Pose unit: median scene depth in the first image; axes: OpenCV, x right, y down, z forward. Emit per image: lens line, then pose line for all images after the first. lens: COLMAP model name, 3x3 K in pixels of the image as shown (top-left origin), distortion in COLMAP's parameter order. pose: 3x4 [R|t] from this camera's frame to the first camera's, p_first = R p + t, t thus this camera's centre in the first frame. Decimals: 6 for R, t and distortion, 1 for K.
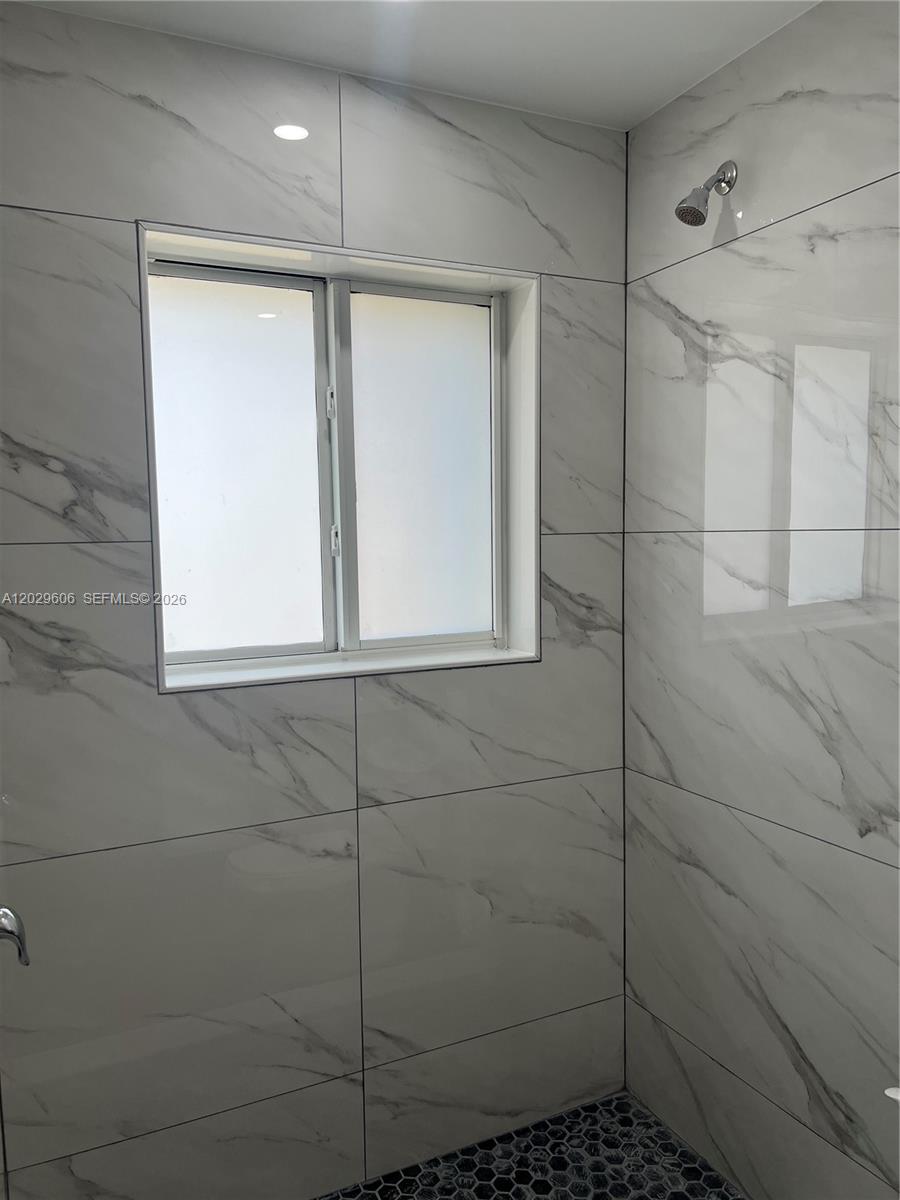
lens RADIAL K [[918.1, 0, 450.0], [0, 918.1, 600.0], [0, 0, 1]] dist [0.078134, -0.086723]
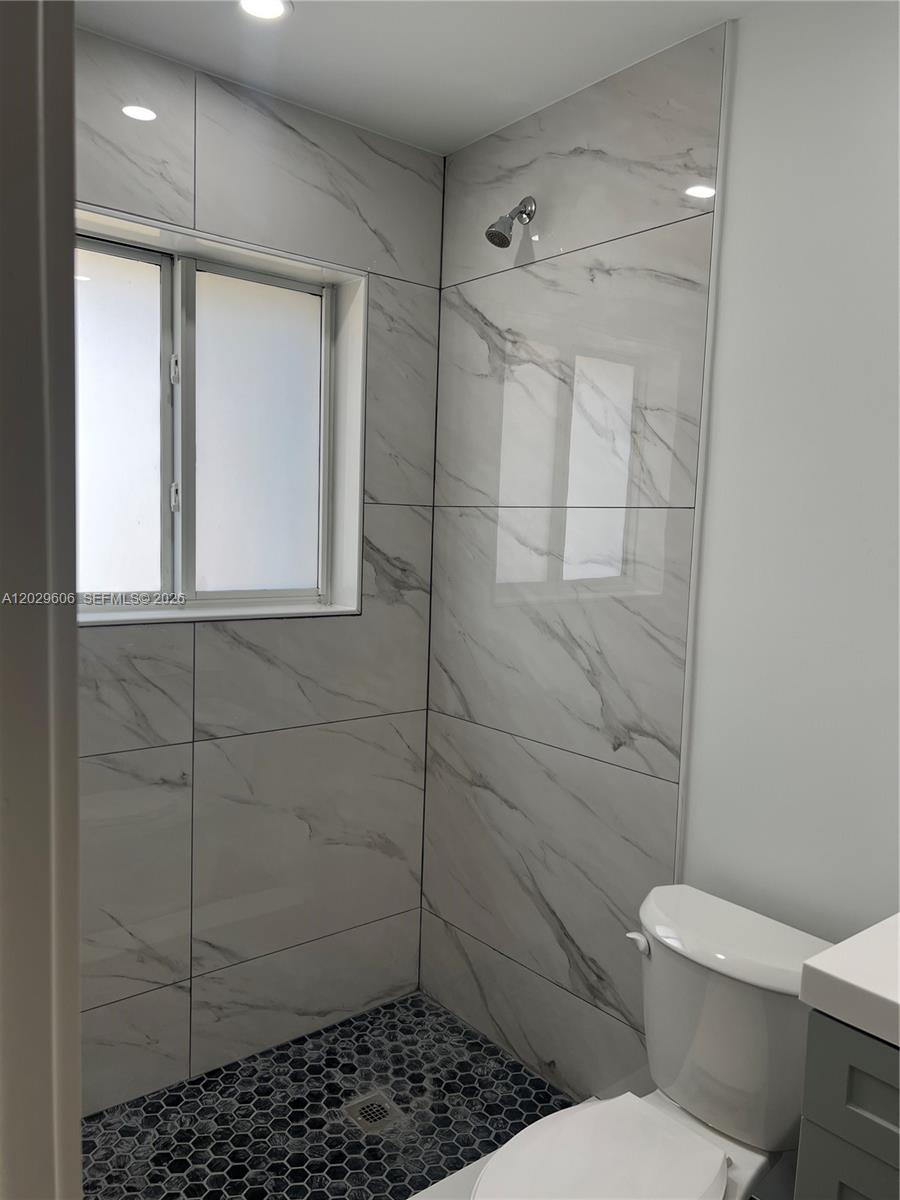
lens RADIAL K [[902.6, 0, 450.0], [0, 902.6, 600.0], [0, 0, 1]] dist [0.115787, -0.139871]
pose [[0.973424, 0.023363, 0.227816, -0.052395], [-0.026483, 0.999593, 0.010647, 0.035972], [-0.227475, -0.016397, 0.973646, -0.124975]]
